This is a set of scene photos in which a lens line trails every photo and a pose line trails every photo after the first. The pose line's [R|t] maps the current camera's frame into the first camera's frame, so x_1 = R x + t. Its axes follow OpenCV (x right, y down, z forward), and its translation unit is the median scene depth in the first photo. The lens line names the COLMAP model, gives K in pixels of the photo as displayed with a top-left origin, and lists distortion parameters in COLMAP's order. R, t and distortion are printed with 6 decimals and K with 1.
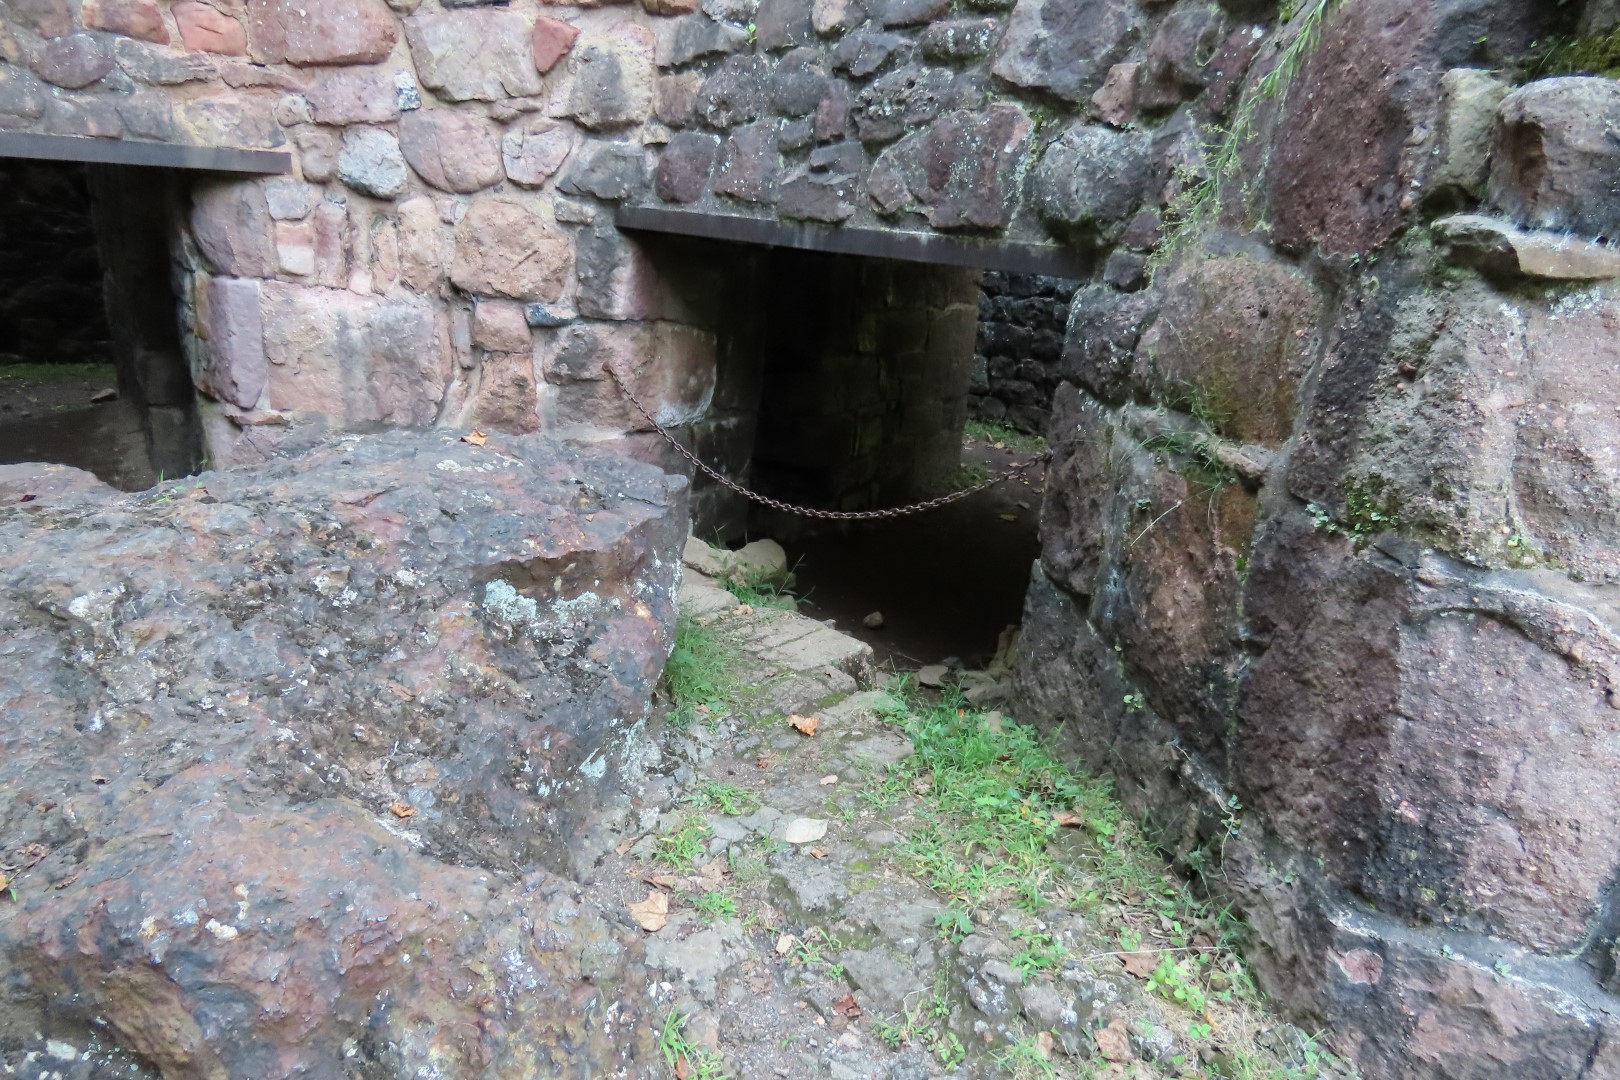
lens RADIAL K [[1024.5, 0, 810.0], [0, 1024.5, 540.0], [0, 0, 1]] dist [-0.010086, -0.001933]
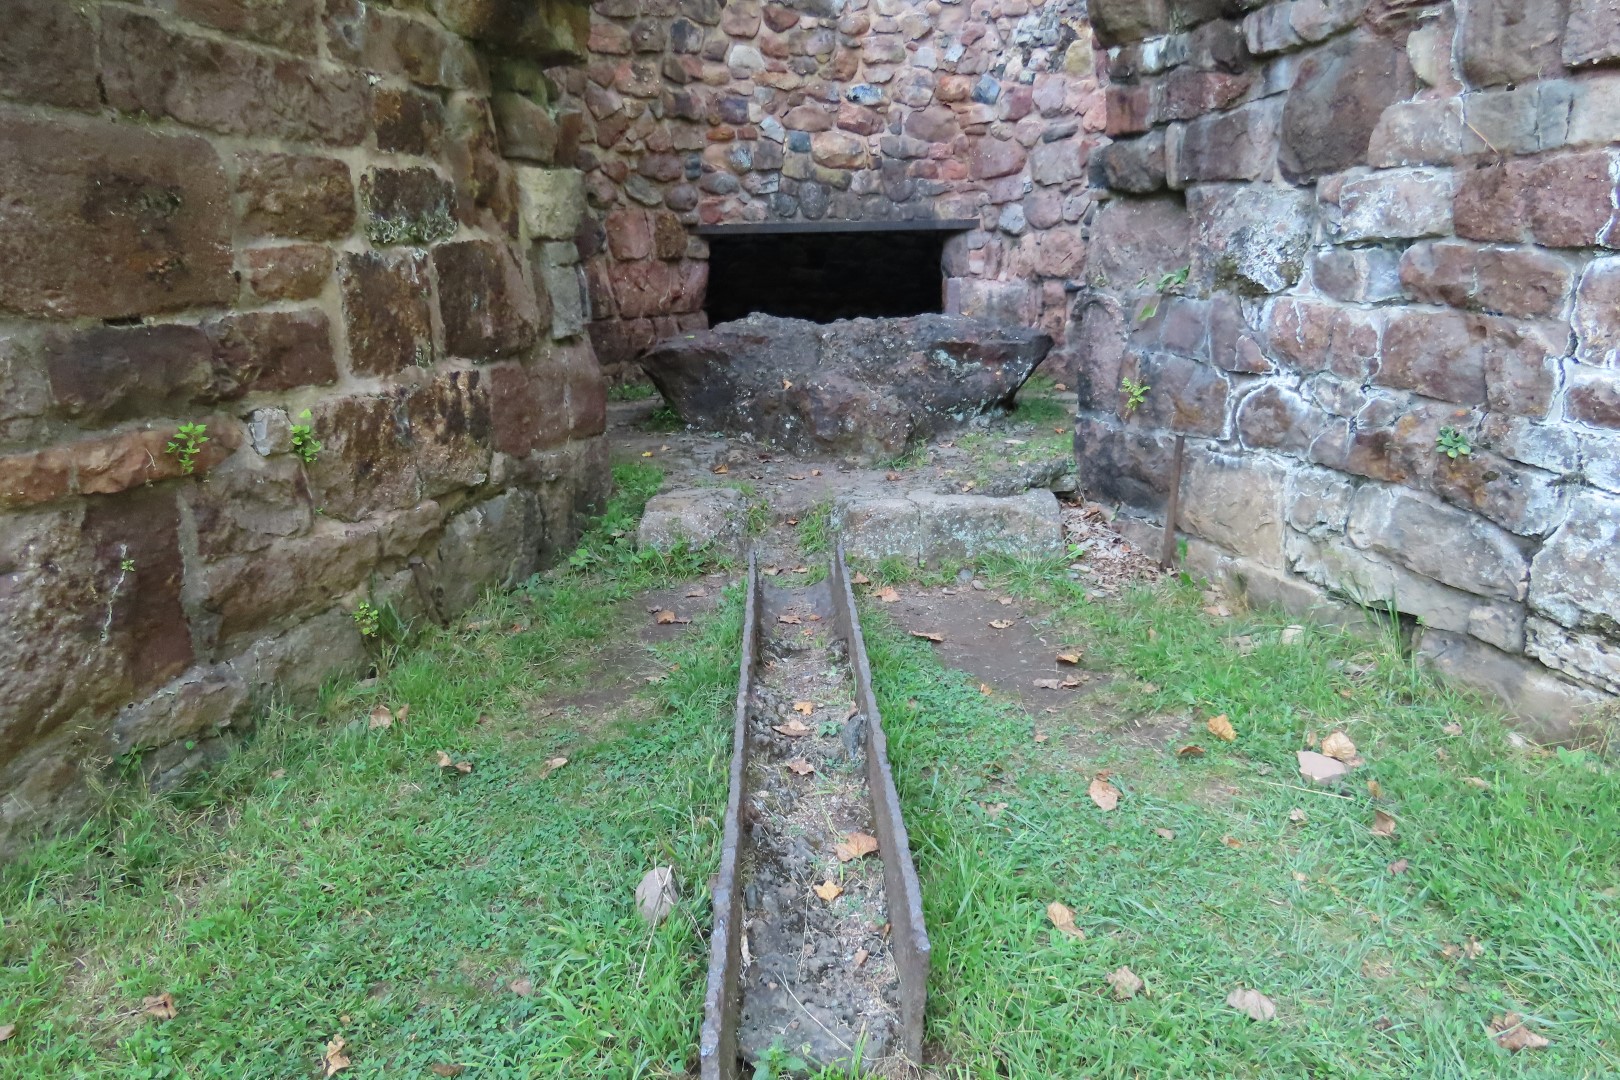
lens RADIAL K [[1024.5, 0, 810.0], [0, 1024.5, 540.0], [0, 0, 1]] dist [-0.010086, -0.001933]
pose [[0.668431, 0.115874, -0.734693, 0.941970], [-0.169532, 0.985524, 0.001192, 0.361350], [0.724196, 0.123758, 0.678399, -0.673879]]
